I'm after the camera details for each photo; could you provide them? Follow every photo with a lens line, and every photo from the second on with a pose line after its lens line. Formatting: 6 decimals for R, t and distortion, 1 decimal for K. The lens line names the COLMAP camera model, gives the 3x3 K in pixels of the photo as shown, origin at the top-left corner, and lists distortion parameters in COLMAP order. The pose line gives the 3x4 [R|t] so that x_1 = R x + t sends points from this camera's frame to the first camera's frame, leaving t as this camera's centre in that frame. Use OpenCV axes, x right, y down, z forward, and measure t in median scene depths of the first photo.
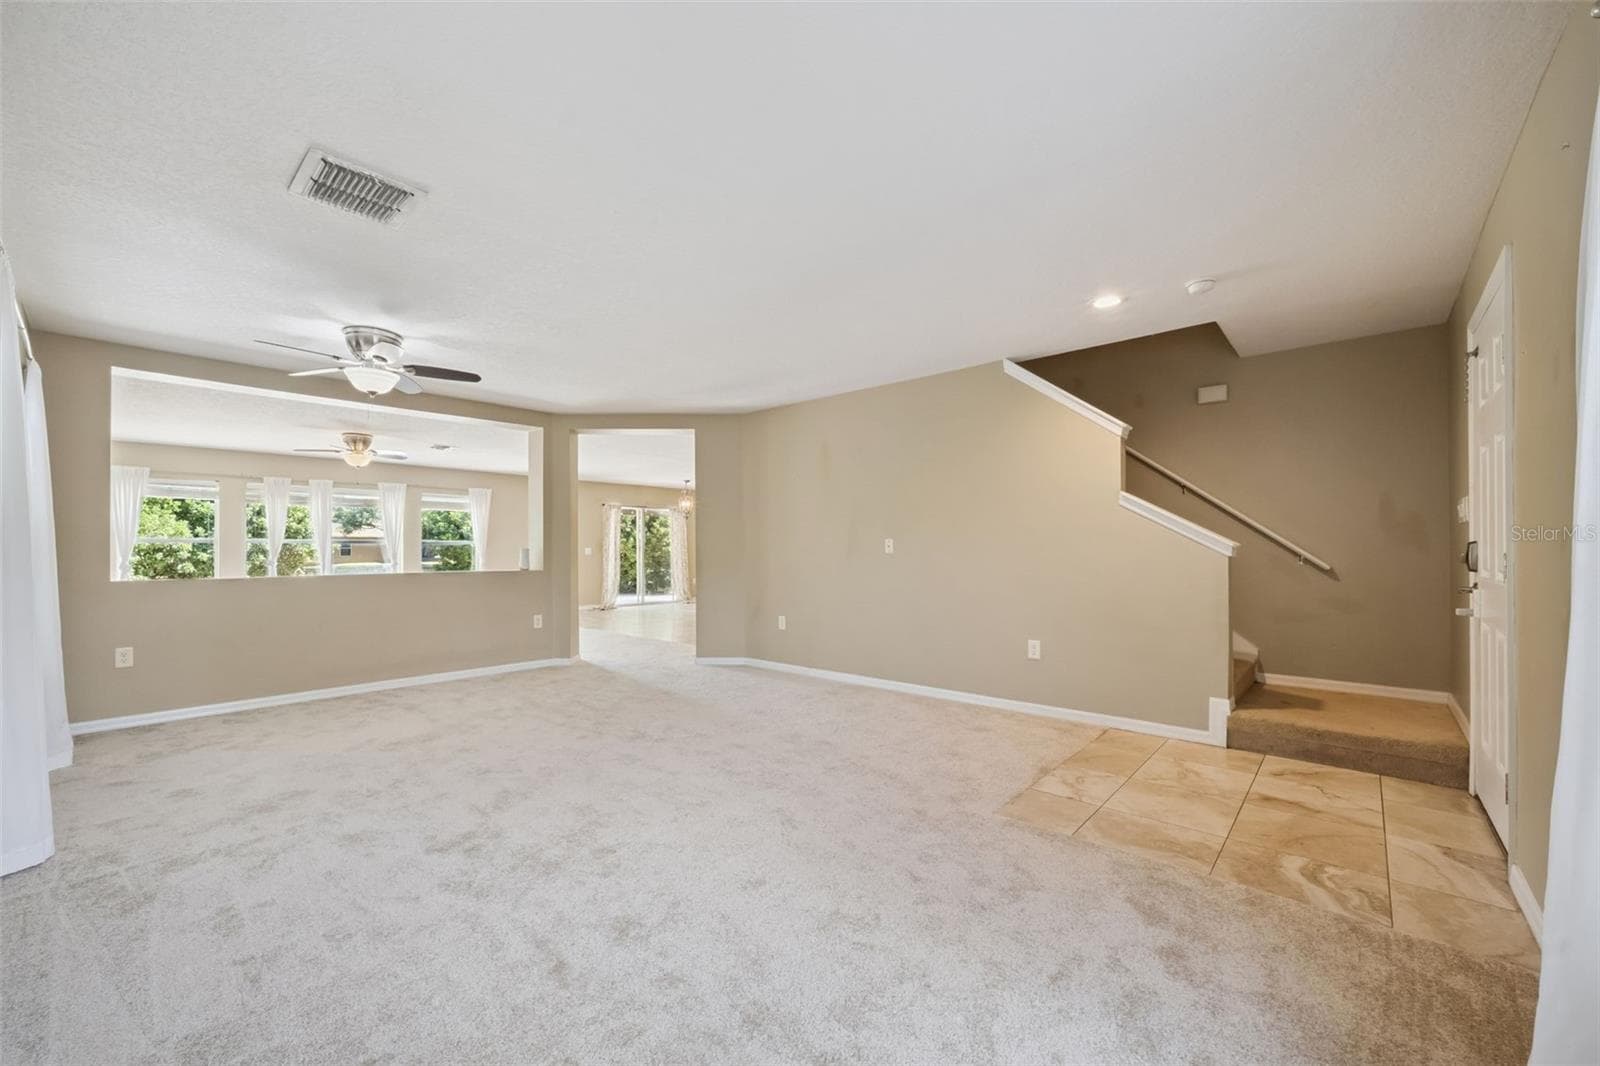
lens RADIAL K [[633.3, 0, 781.5], [0, 633.3, 547.6], [0, 0, 1]] dist [-0.001140, 0.000067]
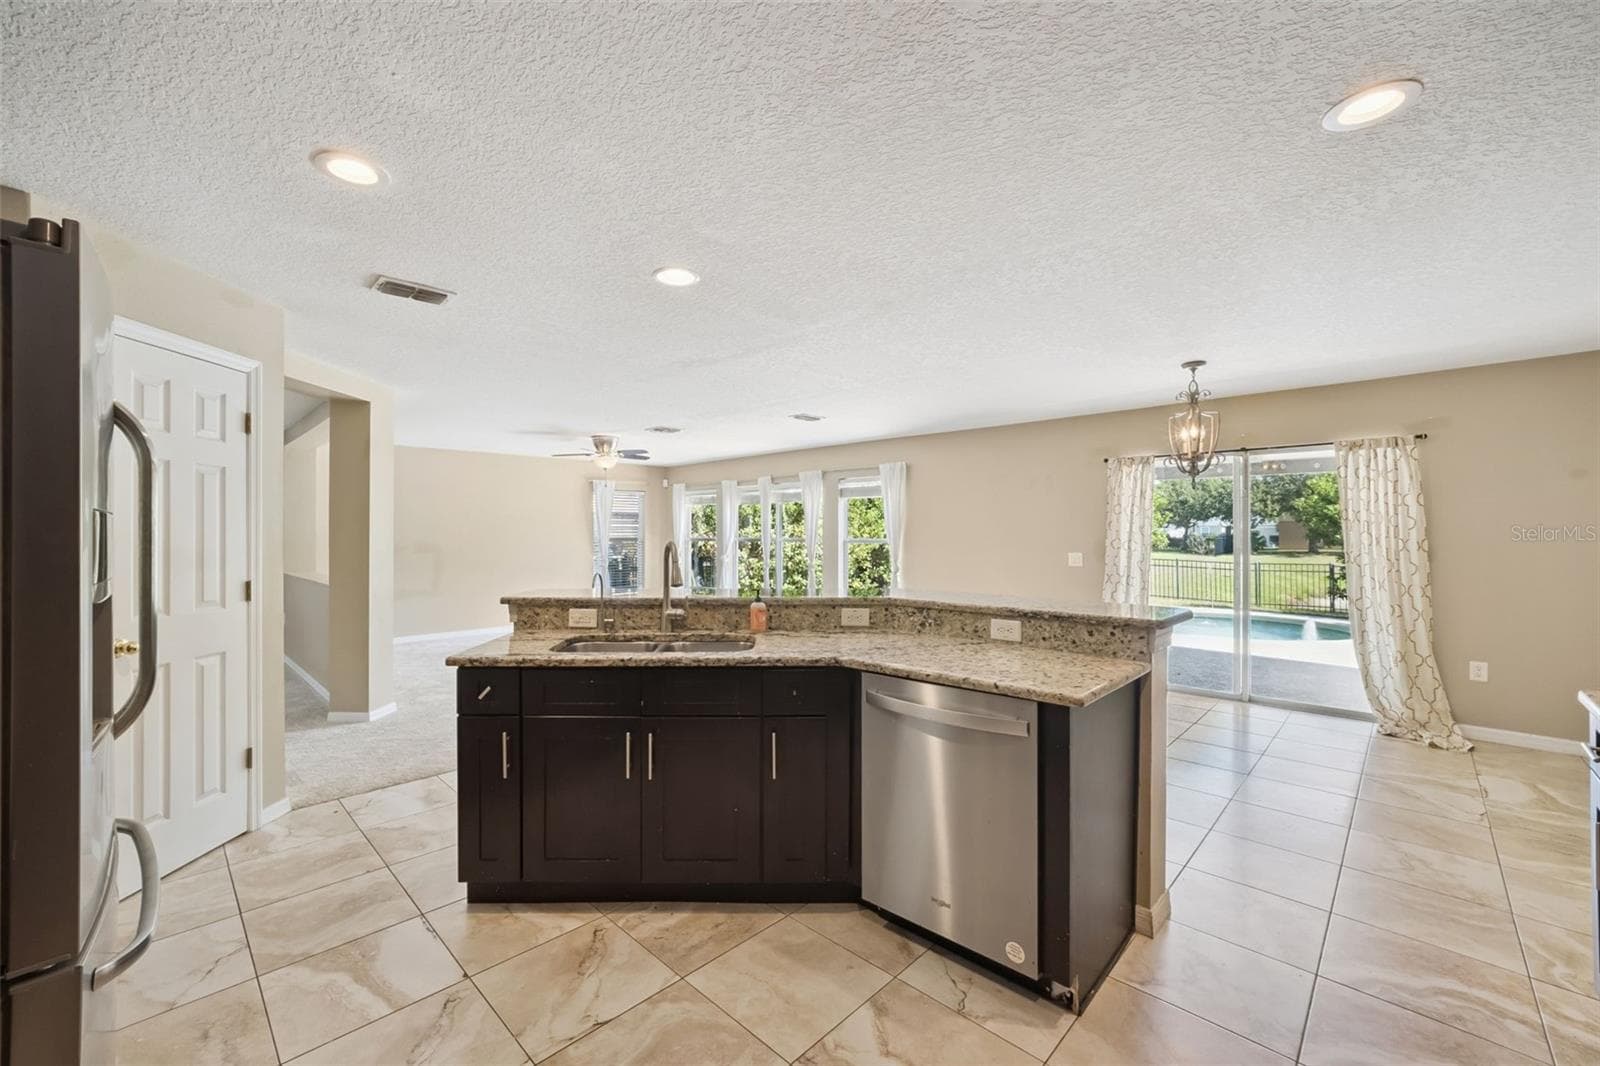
lens RADIAL K [[637.8, 0, 792.6], [0, 637.8, 532.8], [0, 0, 1]] dist [-0.007147, 0.000127]
pose [[-0.025748, 0.004226, -0.999660, 0.180049], [0.004782, 0.999980, 0.004105, -0.015657], [0.999657, -0.004675, -0.025768, 0.714558]]
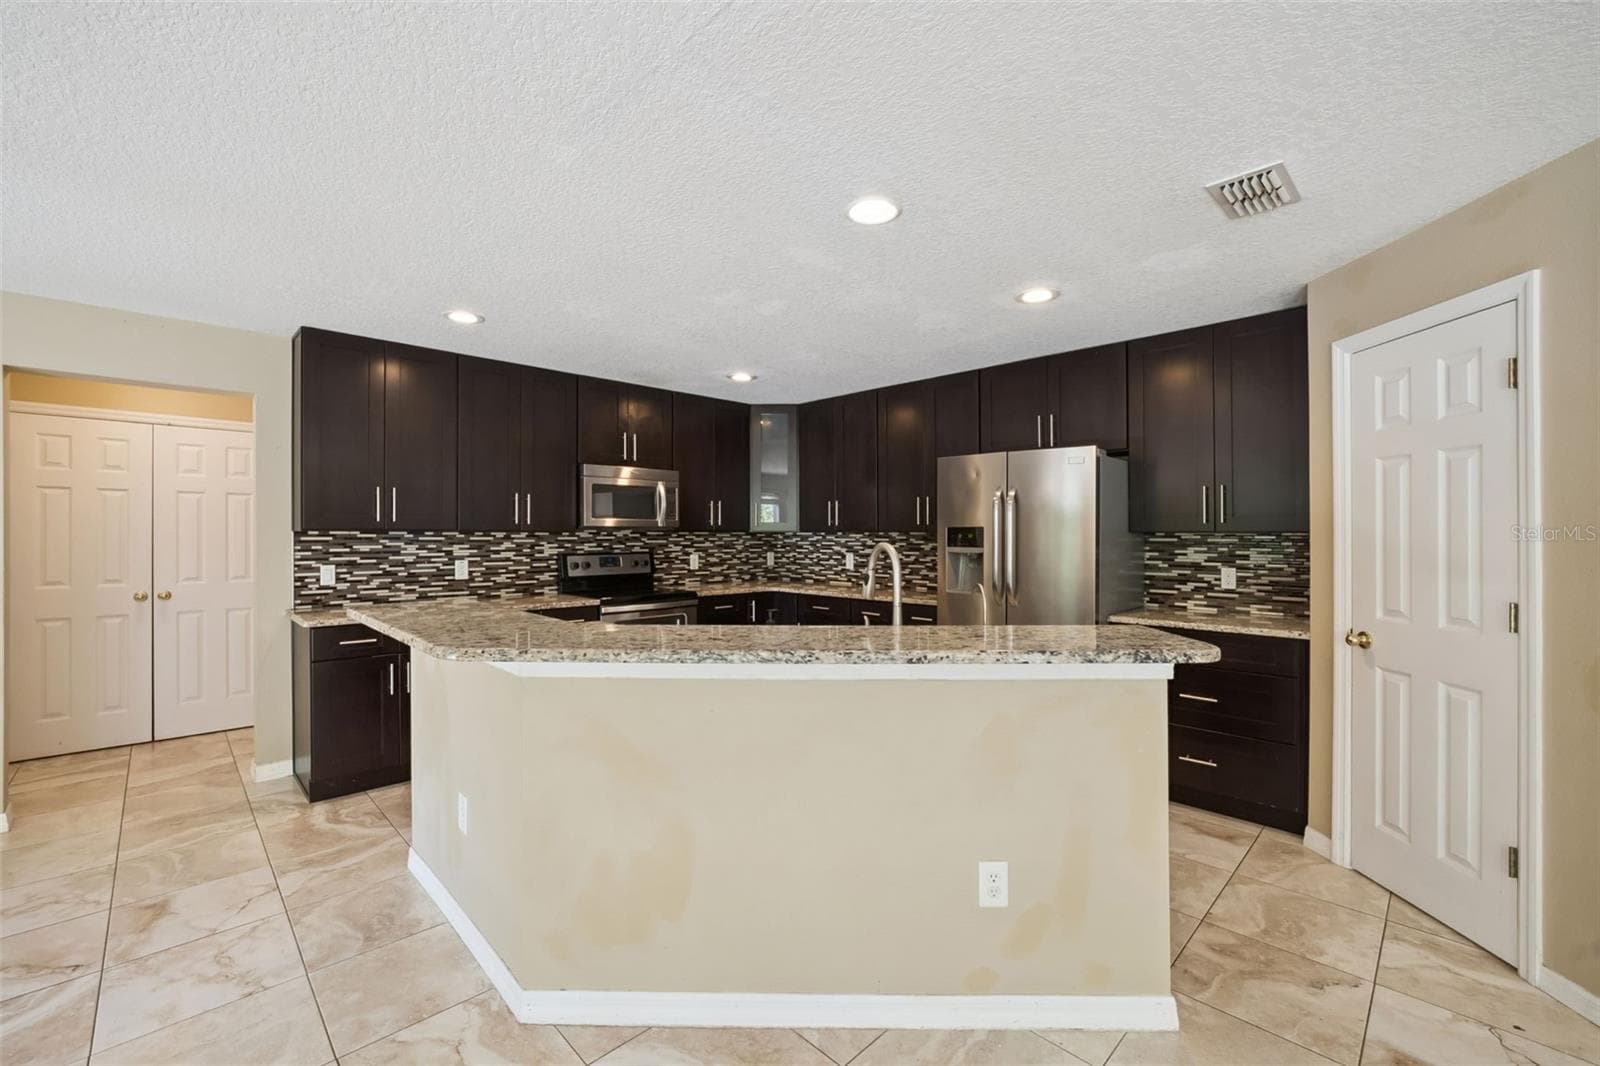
lens RADIAL K [[637.8, 0, 792.6], [0, 637.8, 532.8], [0, 0, 1]] dist [-0.007147, 0.000127]
pose [[0.049525, 0.009516, 0.998728, -0.183070], [-0.005359, 0.999943, -0.009262, -0.013283], [-0.998758, -0.004894, 0.049574, 0.684638]]
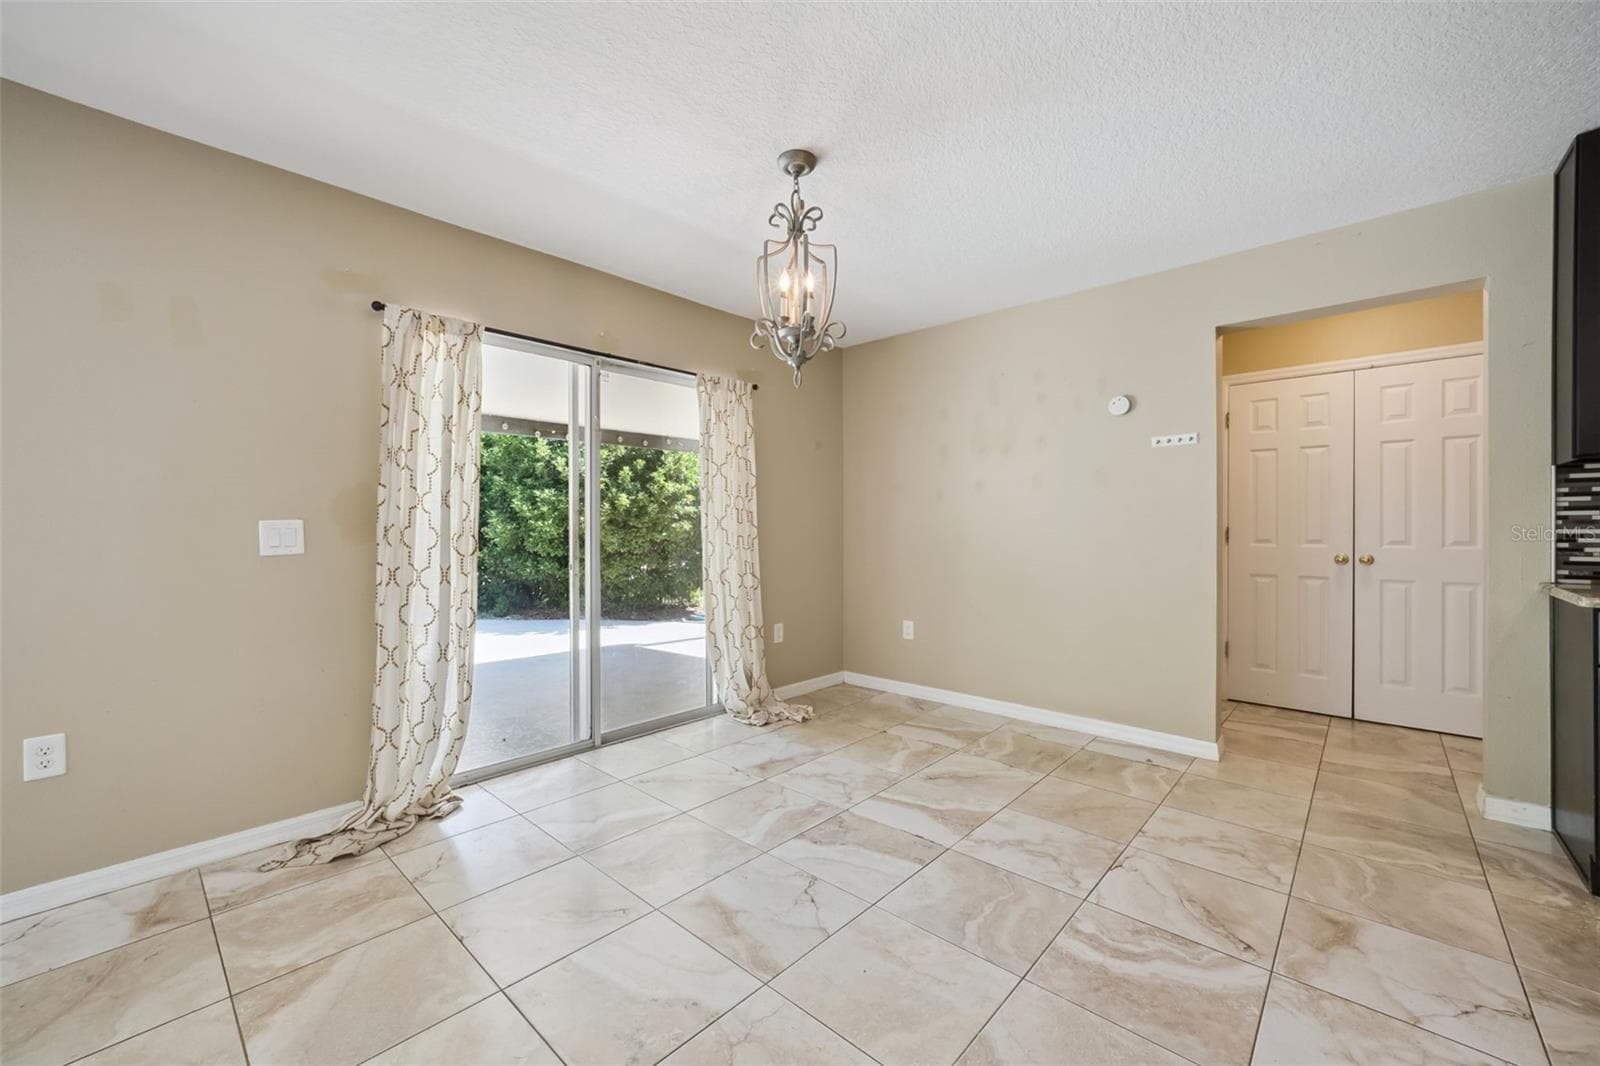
lens RADIAL K [[641.4, 0, 788.8], [0, 641.4, 538.2], [0, 0, 1]] dist [-0.008607, 0.008823]
pose [[0.999990, 0.000790, -0.004310, -0.136905], [-0.000702, 0.999794, 0.020274, 0.001884], [0.004325, -0.020271, 0.999785, 0.728941]]
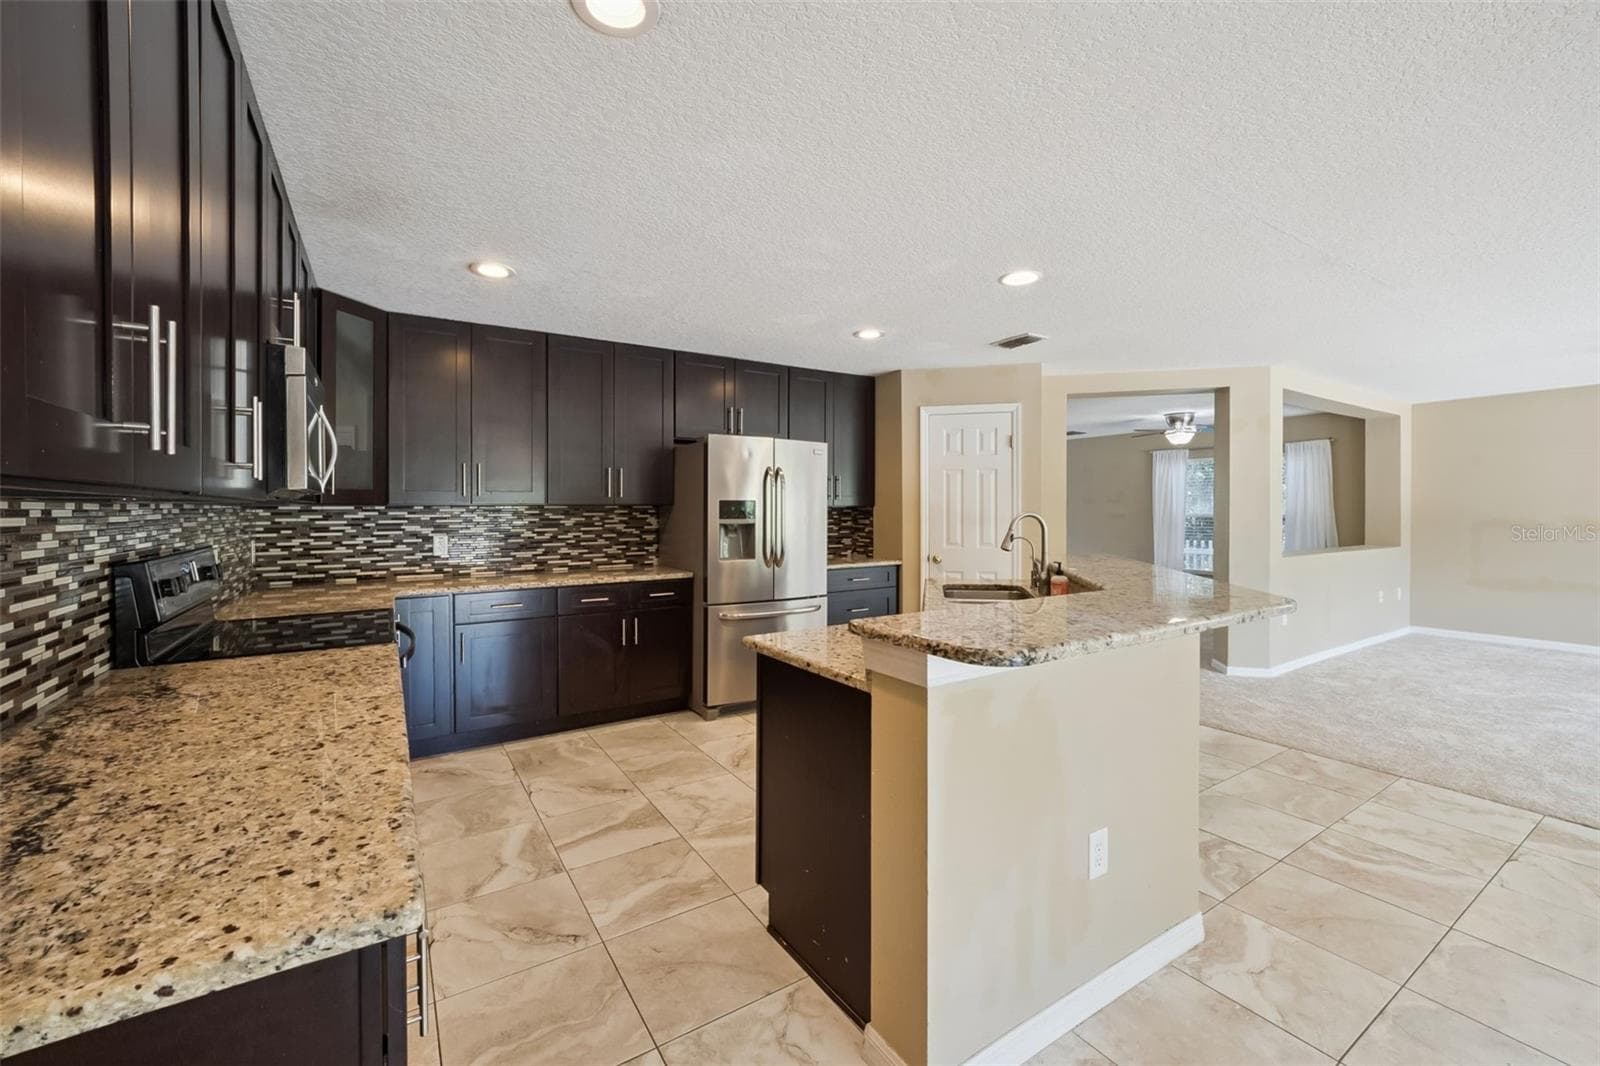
lens RADIAL K [[636.7, 0, 763.4], [0, 636.7, 511.5], [0, 0, 1]] dist [-0.001191, -0.000051]
pose [[-0.956670, 0.009000, 0.291037, 0.000837], [0.008989, 0.999959, -0.001374, -0.013099], [-0.291037, 0.001301, -0.956711, 0.919125]]
